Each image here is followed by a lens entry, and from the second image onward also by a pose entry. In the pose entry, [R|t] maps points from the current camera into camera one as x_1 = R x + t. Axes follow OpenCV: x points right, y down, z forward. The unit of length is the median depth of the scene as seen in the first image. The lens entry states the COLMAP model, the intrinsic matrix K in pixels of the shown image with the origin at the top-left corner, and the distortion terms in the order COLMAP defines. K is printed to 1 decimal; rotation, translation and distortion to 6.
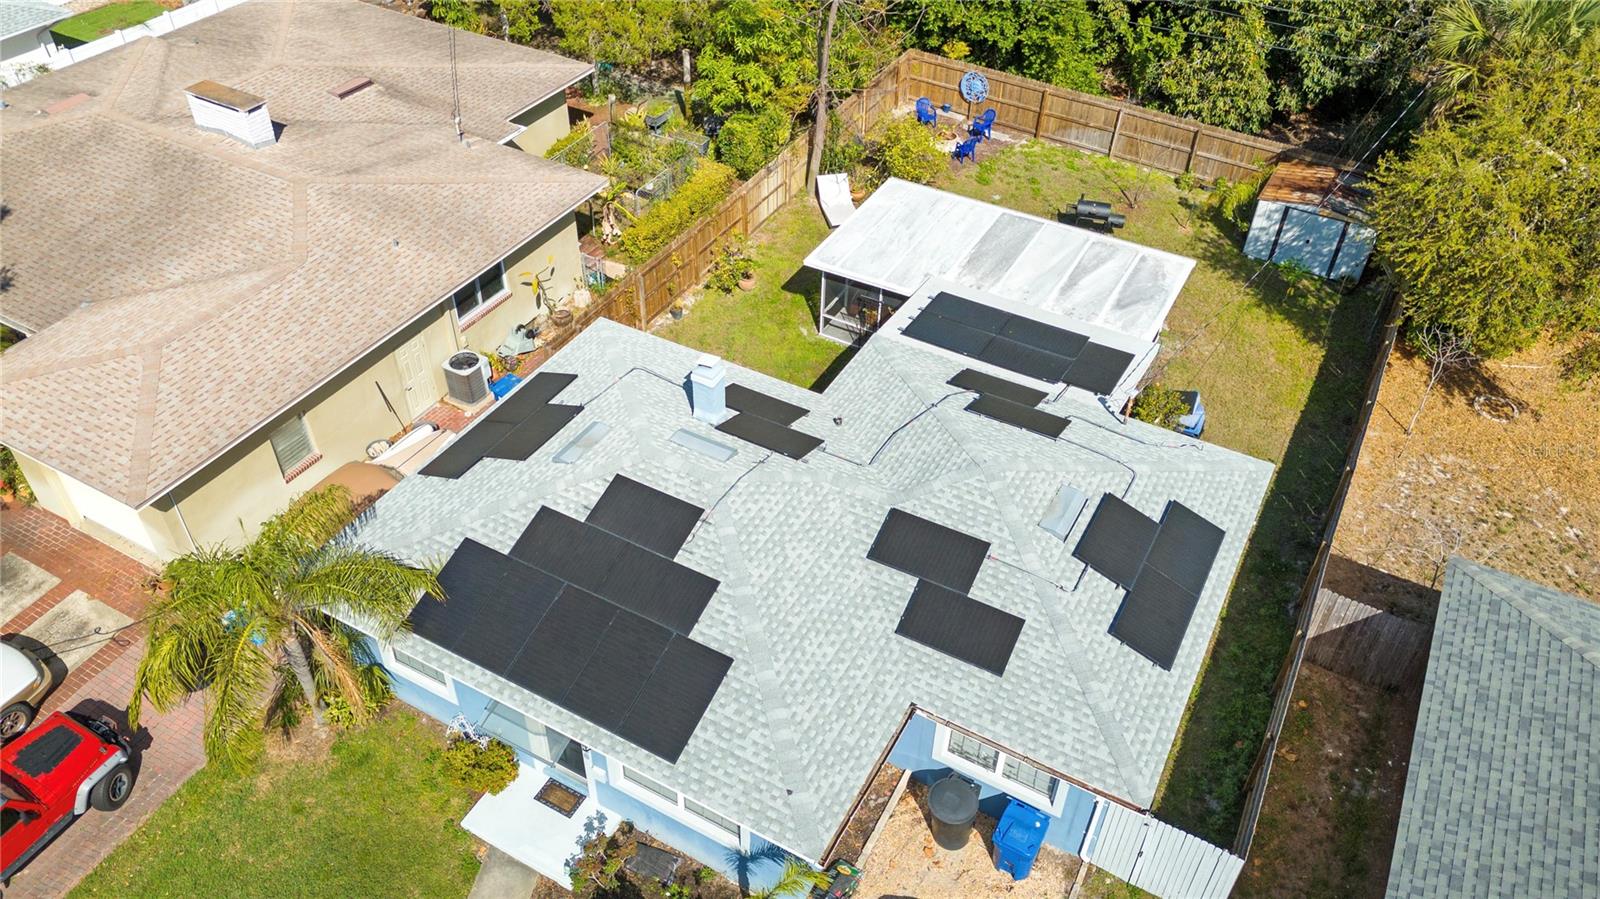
lens RADIAL K [[1163.7, 0, 787.0], [0, 1163.7, 448.0], [0, 0, 1]] dist [0.057297, -0.052953]
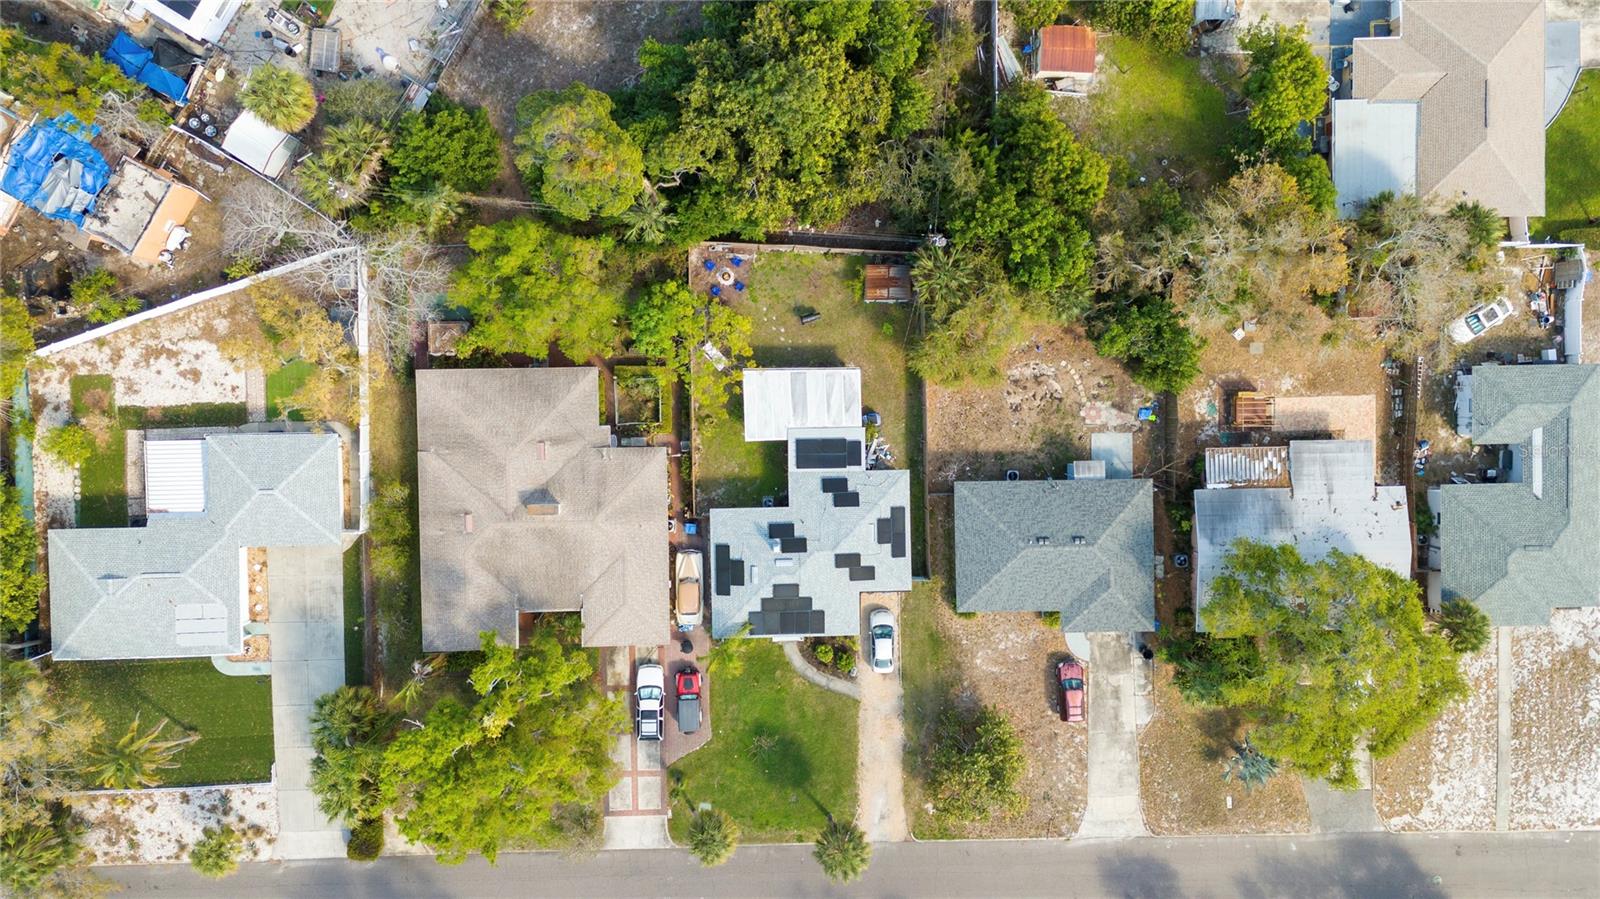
lens RADIAL K [[1163.7, 0, 787.0], [0, 1163.7, 448.0], [0, 0, 1]] dist [0.057297, -0.052953]
pose [[0.861223, -0.508110, -0.010906, 0.182716], [0.327190, 0.537898, 0.776925, -3.406645], [-0.388897, -0.672674, 0.629499, -1.259057]]
